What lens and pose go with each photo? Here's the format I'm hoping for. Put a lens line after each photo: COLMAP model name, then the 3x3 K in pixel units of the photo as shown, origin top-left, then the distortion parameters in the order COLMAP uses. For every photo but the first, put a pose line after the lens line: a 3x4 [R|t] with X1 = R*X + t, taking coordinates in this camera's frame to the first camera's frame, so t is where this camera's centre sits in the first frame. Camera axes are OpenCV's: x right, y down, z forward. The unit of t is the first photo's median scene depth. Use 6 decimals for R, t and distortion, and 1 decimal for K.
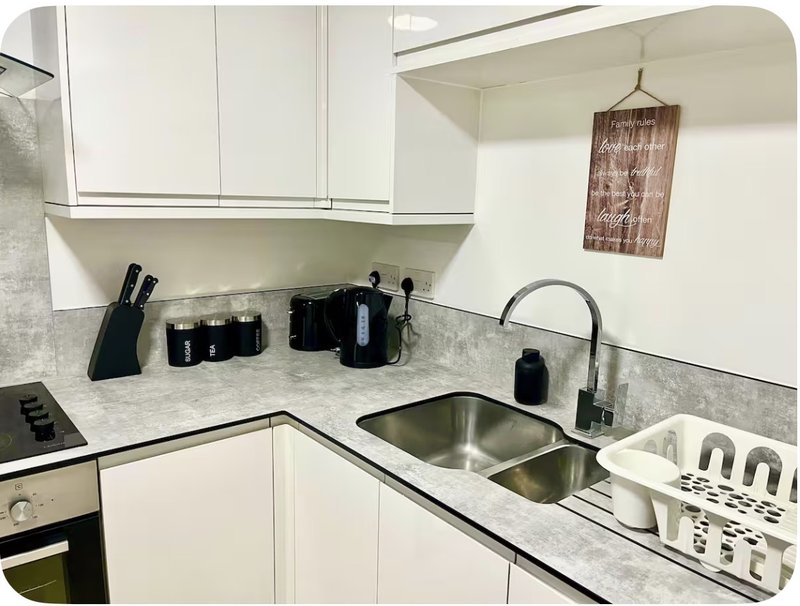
lens RADIAL K [[604.0, 0, 397.4], [0, 604.0, 304.7], [0, 0, 1]] dist [0.054465, -0.072905]
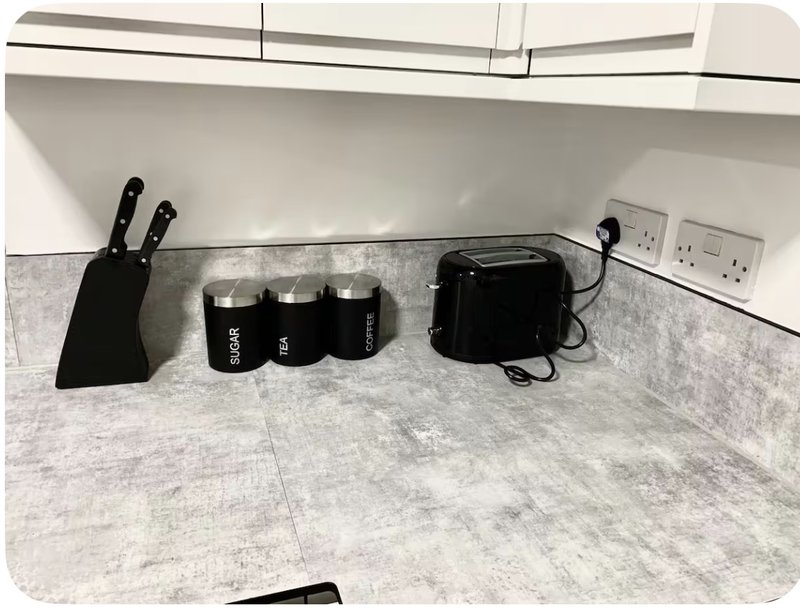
lens RADIAL K [[618.3, 0, 404.5], [0, 618.3, 304.3], [0, 0, 1]] dist [0.071592, -0.089570]
pose [[0.940073, 0.126960, -0.316457, -0.031595], [-0.082177, 0.985097, 0.151097, -0.060620], [0.330924, -0.116036, 0.936496, 0.560147]]
